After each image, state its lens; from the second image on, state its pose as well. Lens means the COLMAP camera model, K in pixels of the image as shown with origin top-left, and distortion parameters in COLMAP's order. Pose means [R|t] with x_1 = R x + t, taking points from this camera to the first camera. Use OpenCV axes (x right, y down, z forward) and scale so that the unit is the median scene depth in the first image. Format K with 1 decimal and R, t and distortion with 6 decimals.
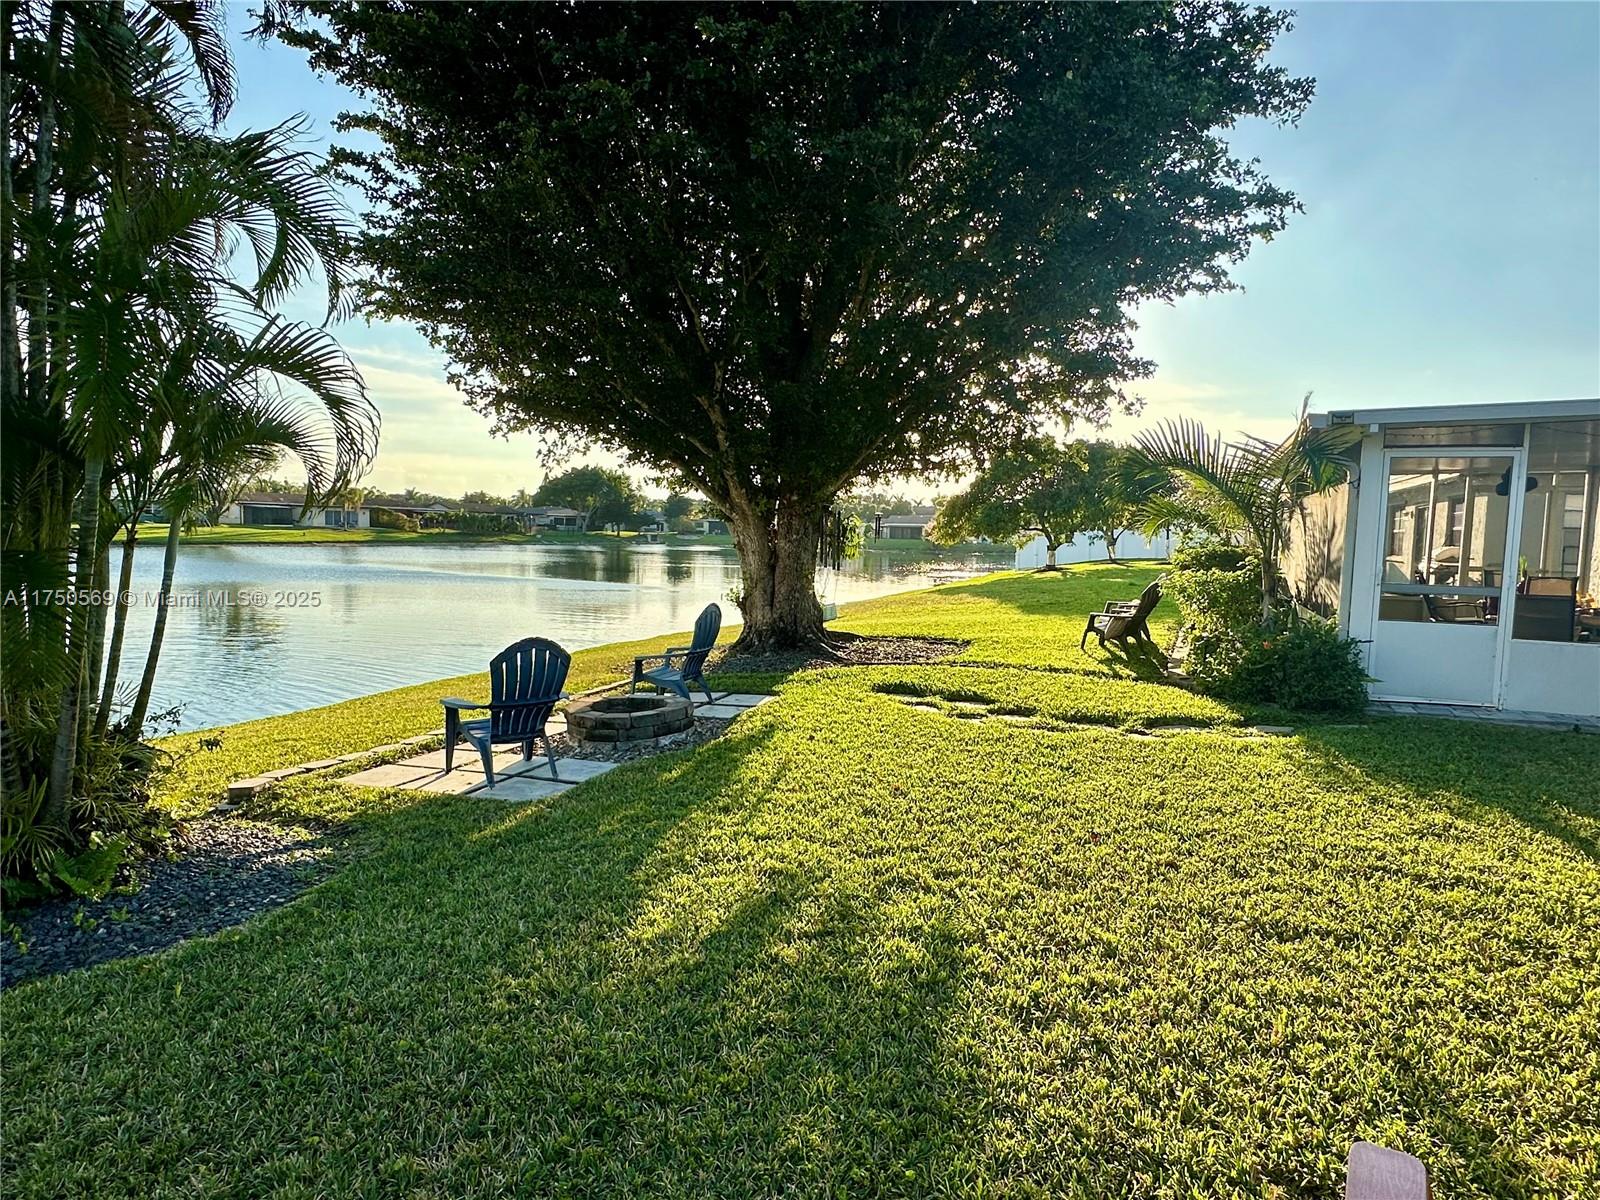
lens RADIAL K [[925.2, 0, 798.8], [0, 925.2, 603.4], [0, 0, 1]] dist [-0.000508, -0.005361]
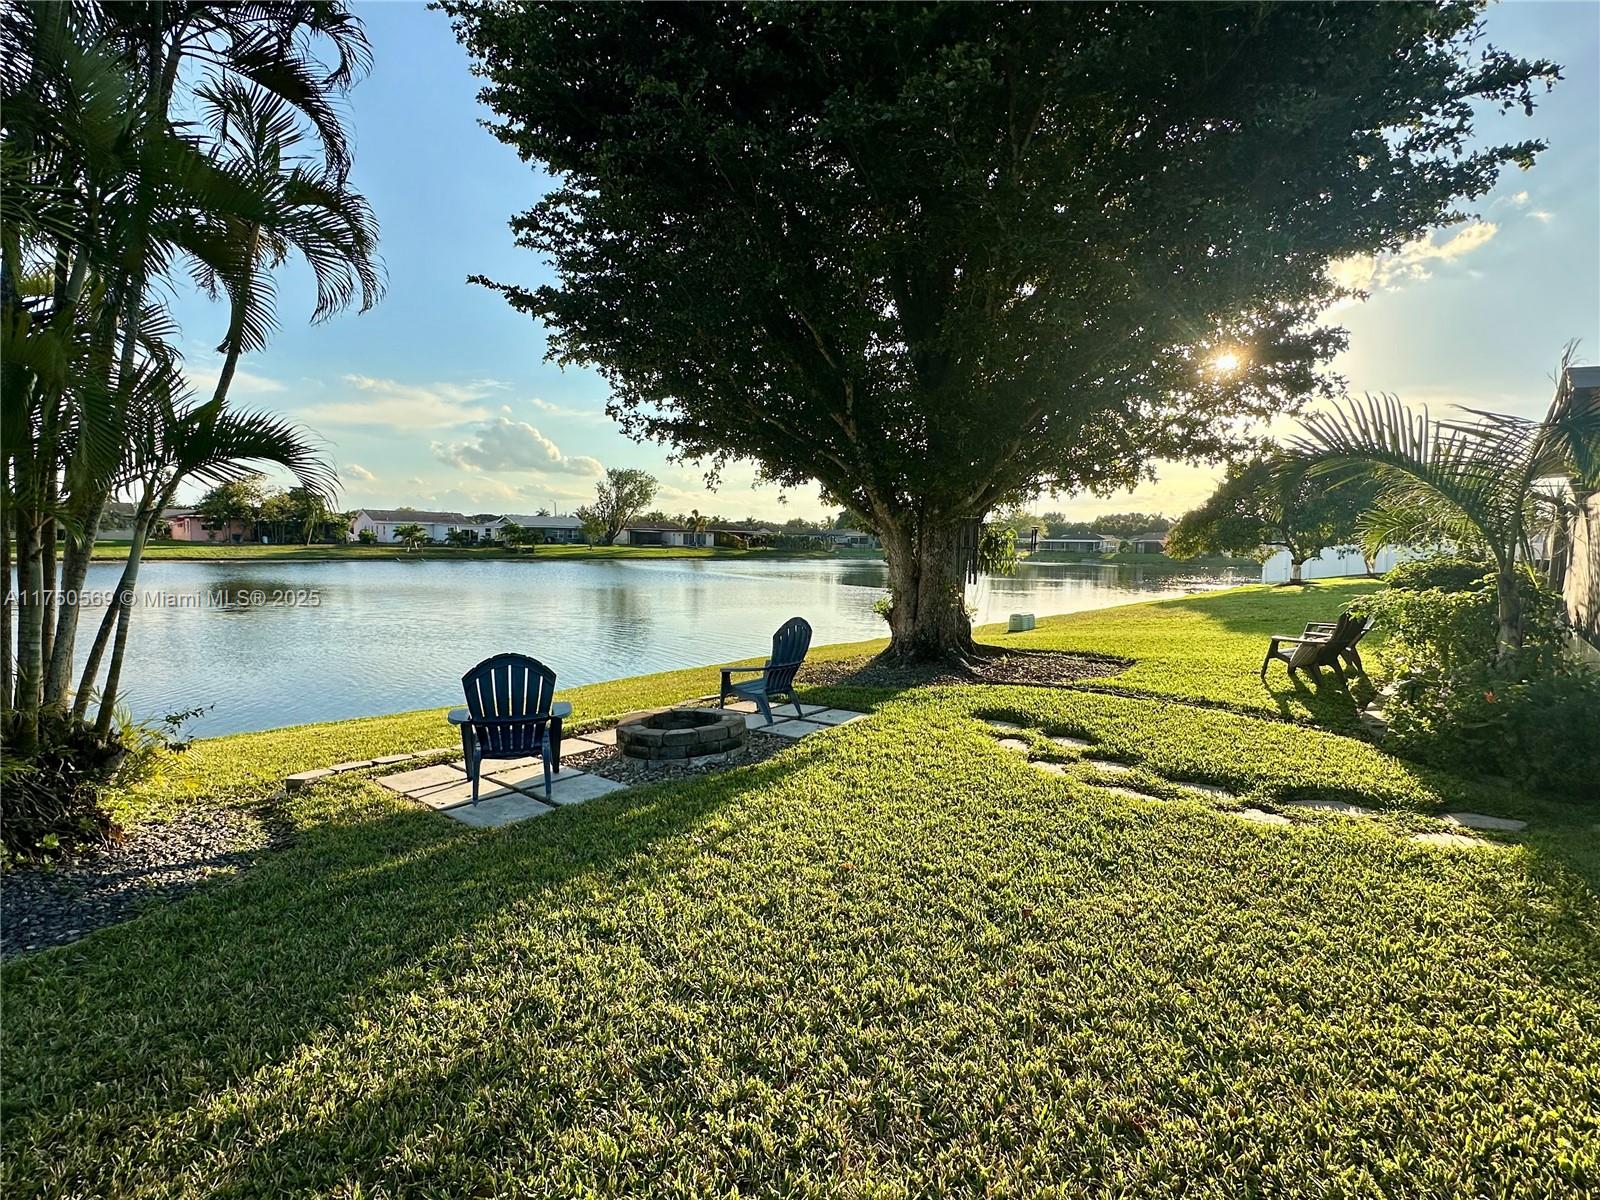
lens RADIAL K [[757.1, 0, 802.3], [0, 757.1, 597.0], [0, 0, 1]] dist [0.001796, 0.000162]
pose [[0.944599, 0.016398, -0.327816, 0.139180], [-0.020864, 0.999731, -0.010111, -0.010912], [0.327562, 0.016391, 0.944688, 0.193248]]
